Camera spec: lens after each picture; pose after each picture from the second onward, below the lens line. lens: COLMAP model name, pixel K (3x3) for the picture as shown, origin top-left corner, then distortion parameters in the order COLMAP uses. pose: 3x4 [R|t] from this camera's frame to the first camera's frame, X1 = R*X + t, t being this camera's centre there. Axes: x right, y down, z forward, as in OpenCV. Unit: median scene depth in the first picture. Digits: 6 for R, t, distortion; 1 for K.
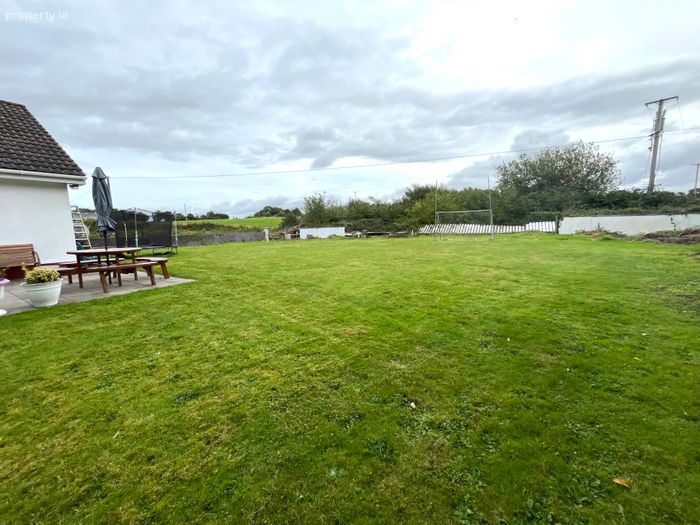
lens RADIAL K [[284.1, 0, 349.9], [0, 284.1, 262.8], [0, 0, 1]] dist [-0.001674, -0.000968]
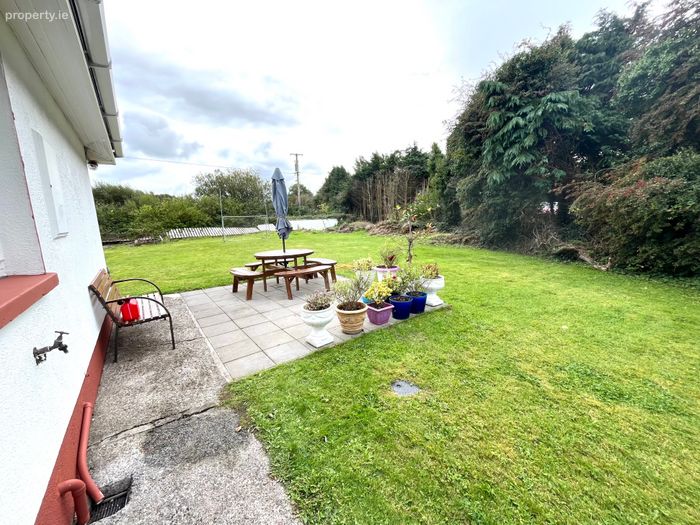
lens RADIAL K [[284.1, 0, 346.6], [0, 284.1, 263.2], [0, 0, 1]] dist [-0.001674, -0.000968]
pose [[0.300093, -0.134766, 0.944342, -0.515248], [0.158439, 0.983261, 0.089972, -0.020671], [-0.940660, 0.122621, 0.316422, 0.220895]]
